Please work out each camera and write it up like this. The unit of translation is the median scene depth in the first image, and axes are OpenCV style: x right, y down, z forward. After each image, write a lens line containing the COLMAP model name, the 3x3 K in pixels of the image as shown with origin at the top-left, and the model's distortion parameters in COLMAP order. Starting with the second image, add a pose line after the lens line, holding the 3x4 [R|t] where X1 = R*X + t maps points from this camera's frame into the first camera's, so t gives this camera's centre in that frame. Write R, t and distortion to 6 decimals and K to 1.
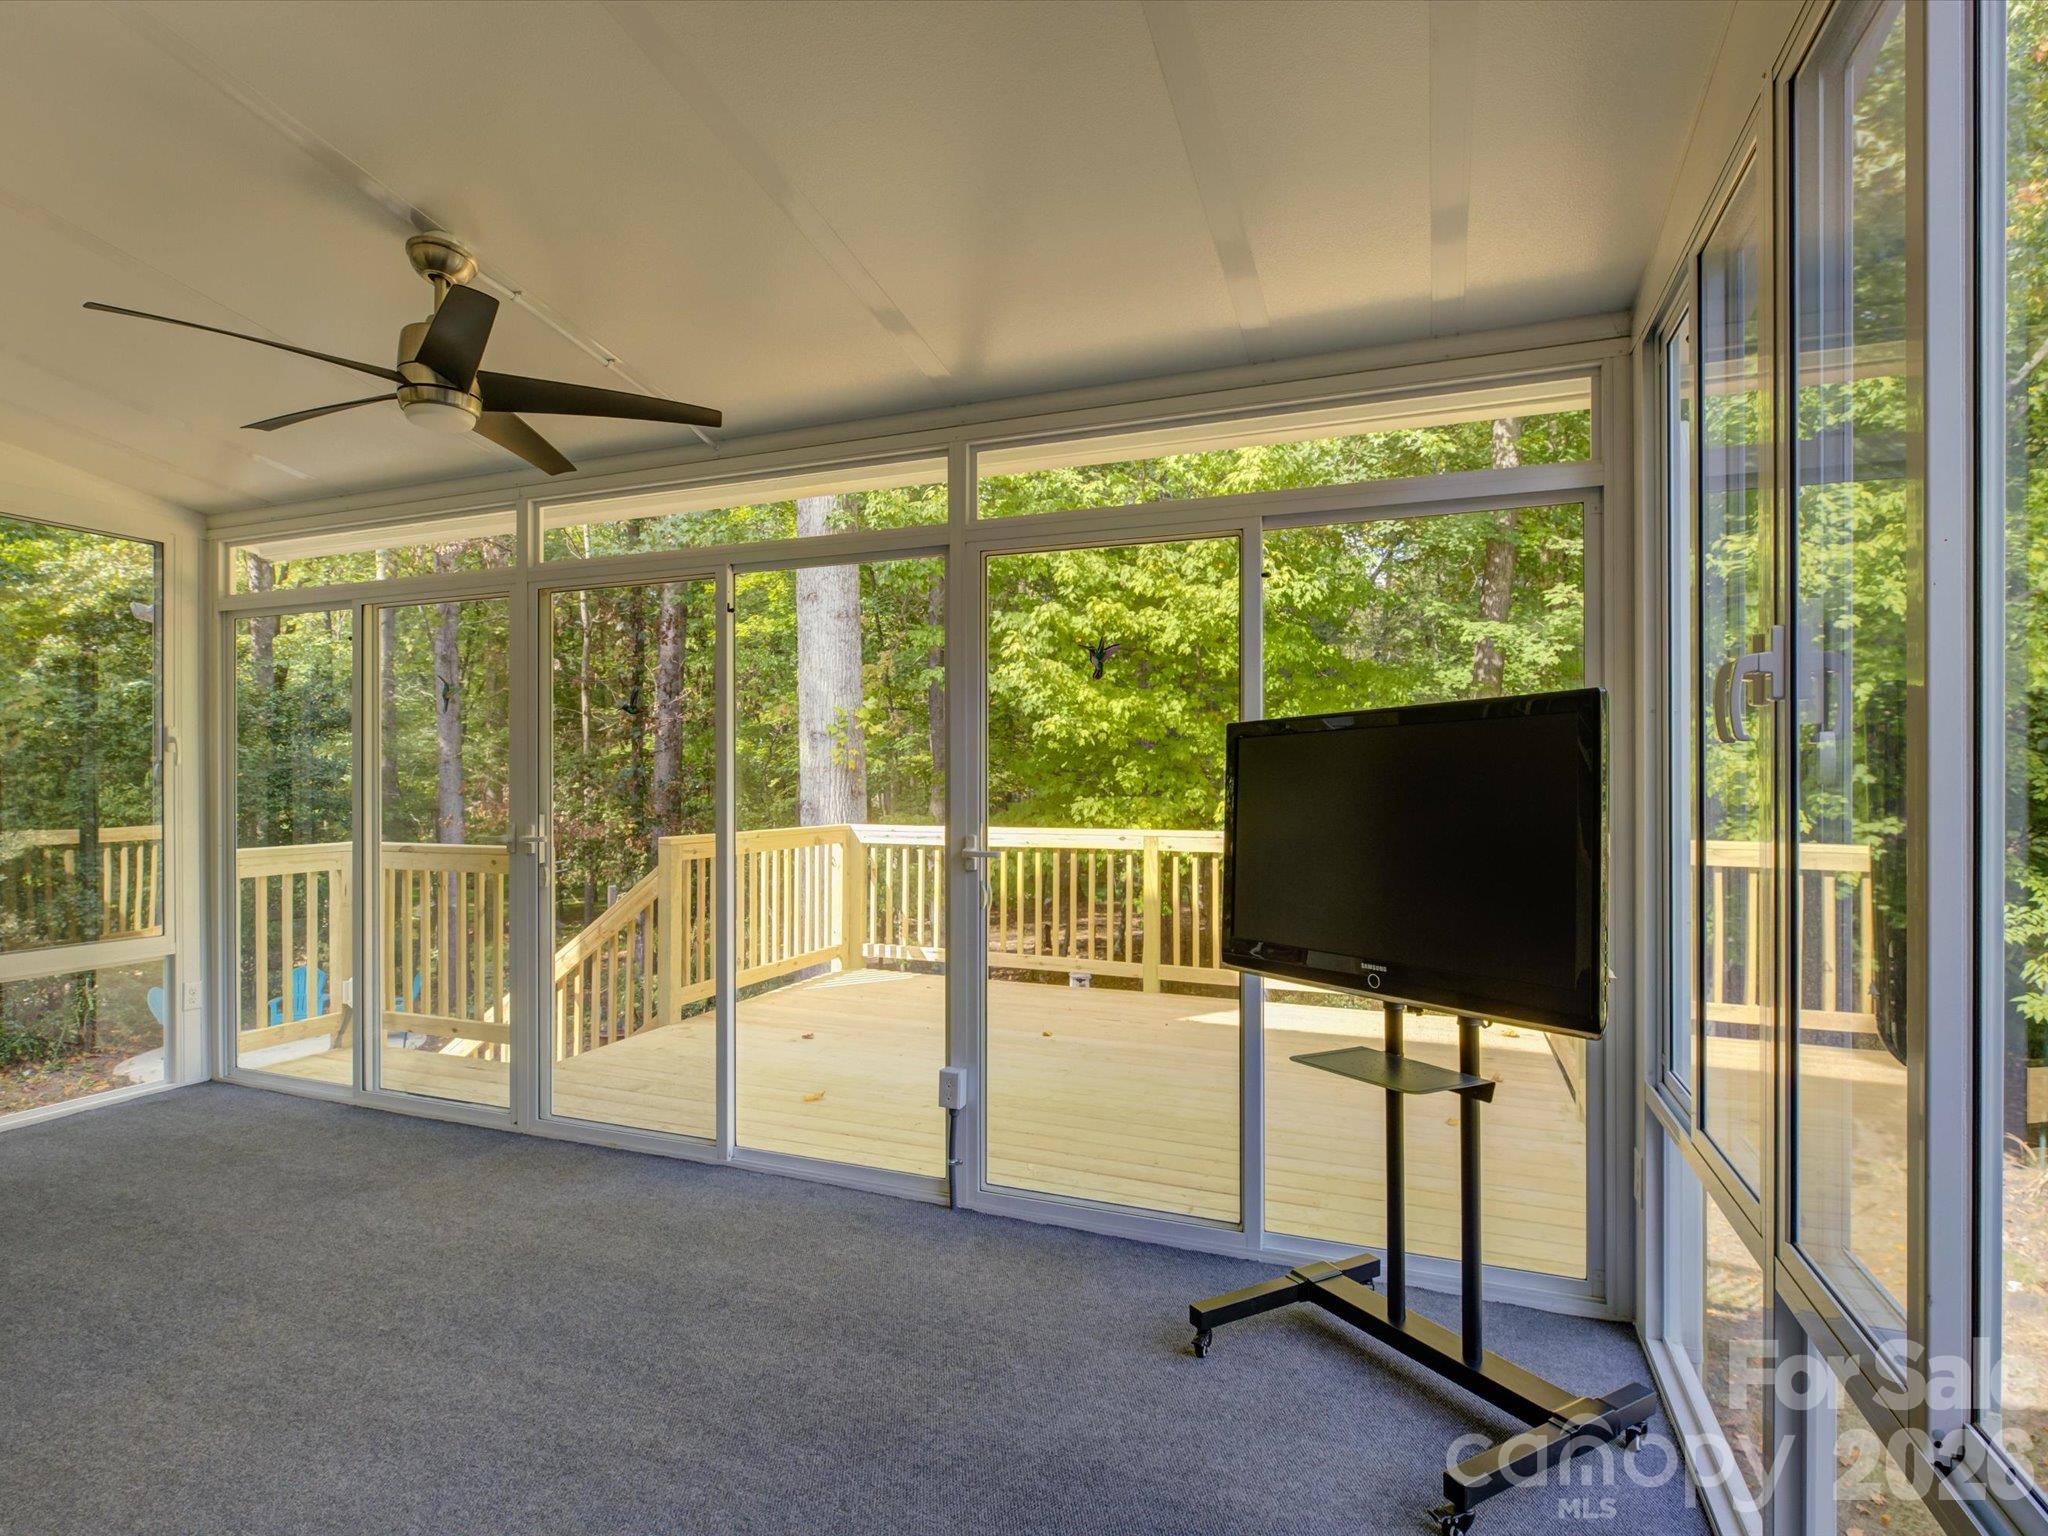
lens RADIAL K [[1051.9, 0, 1009.1], [0, 1051.9, 769.2], [0, 0, 1]] dist [-0.011976, 0.001644]
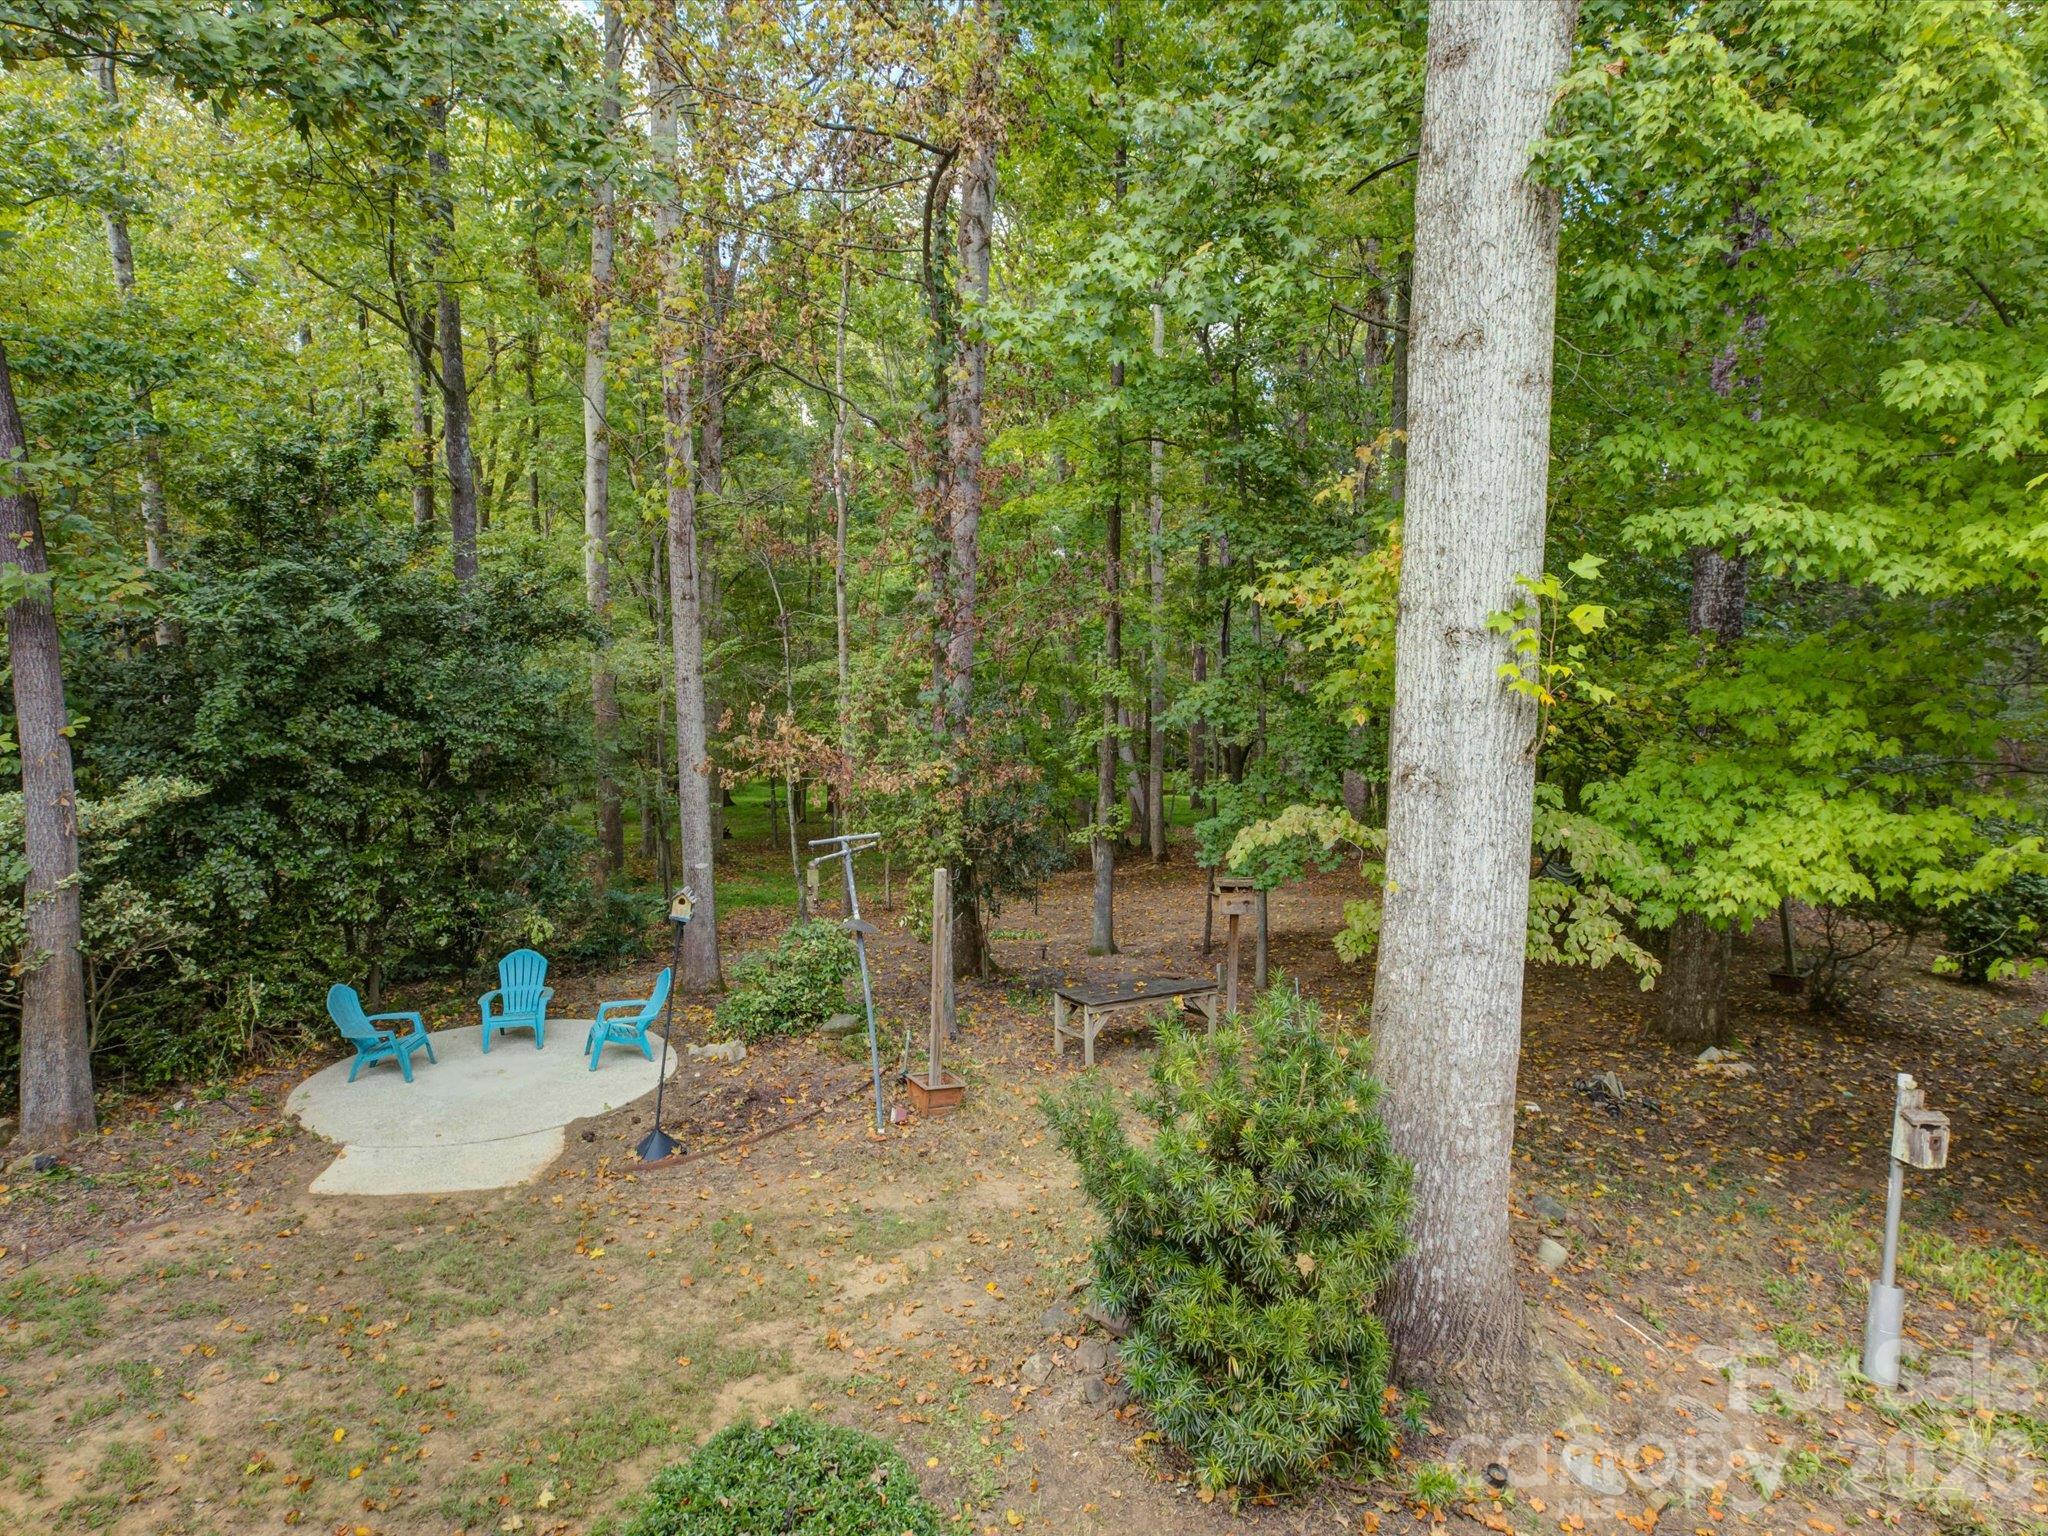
lens RADIAL K [[1051.9, 0, 1009.2], [0, 1051.9, 772.5], [0, 0, 1]] dist [-0.011976, 0.001644]
pose [[0.988098, 0.018090, -0.152757, -0.312765], [-0.005535, 0.996599, 0.082216, -0.006970], [0.153725, -0.080392, 0.984838, 0.469277]]
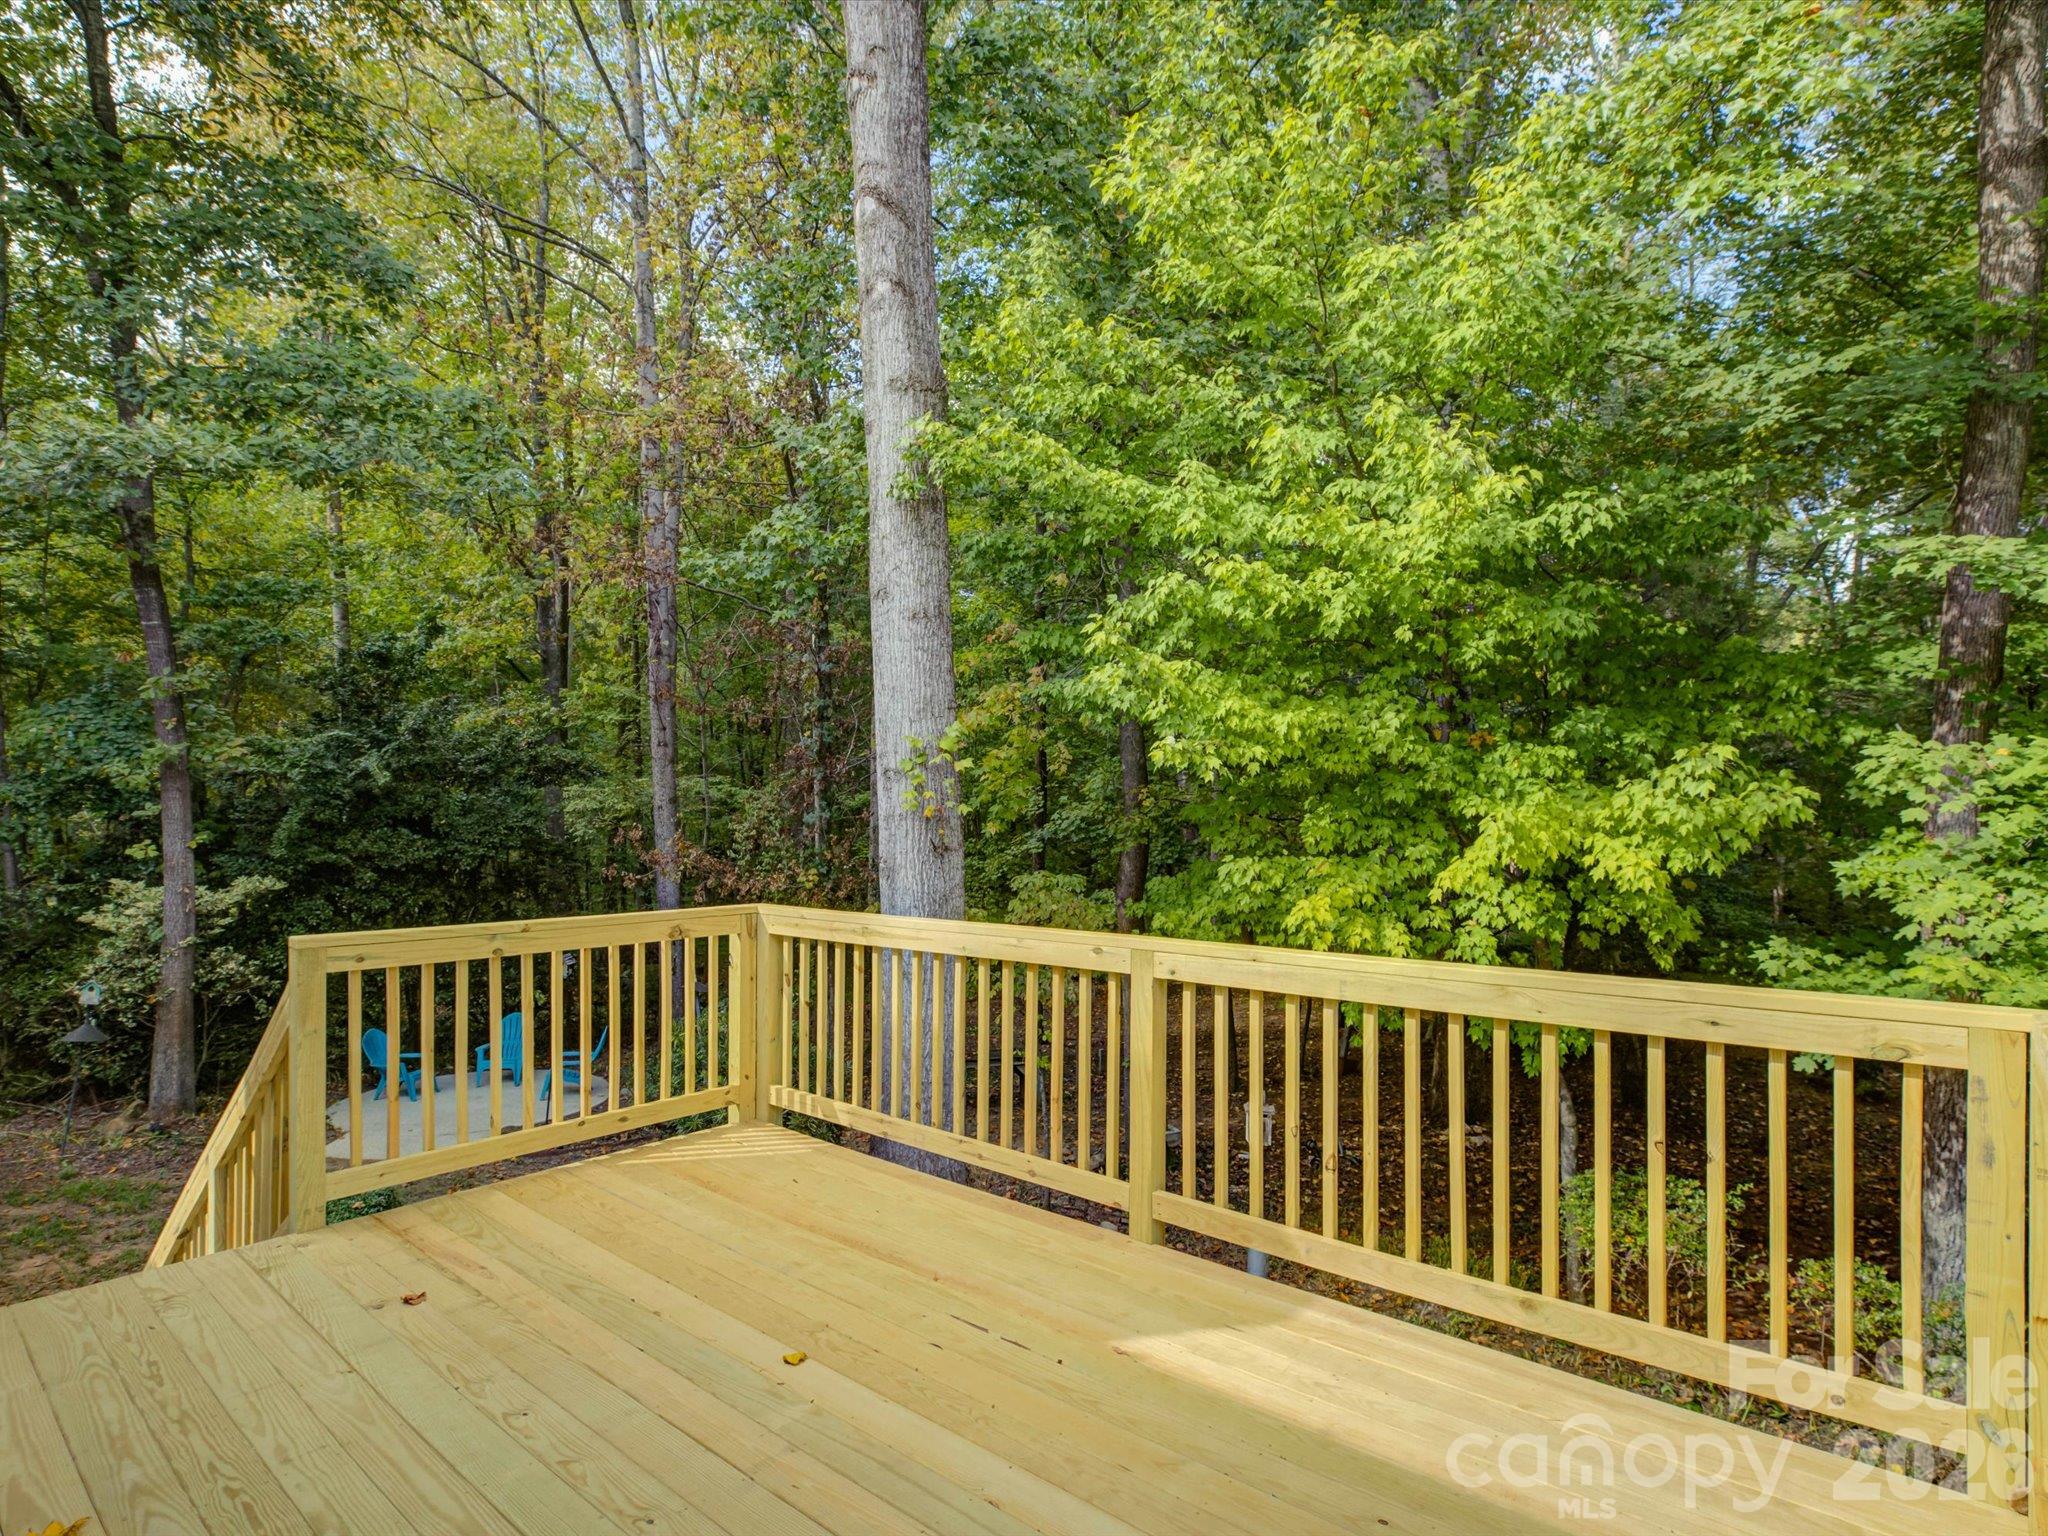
lens RADIAL K [[1051.9, 0, 1009.2], [0, 1051.9, 818.1], [0, 0, 1]] dist [-0.011976, 0.001644]
pose [[0.941865, -0.002039, -0.335986, 0.166140], [0.005169, 0.999951, 0.008420, -0.005382], [0.335953, -0.009667, 0.941829, 0.314211]]
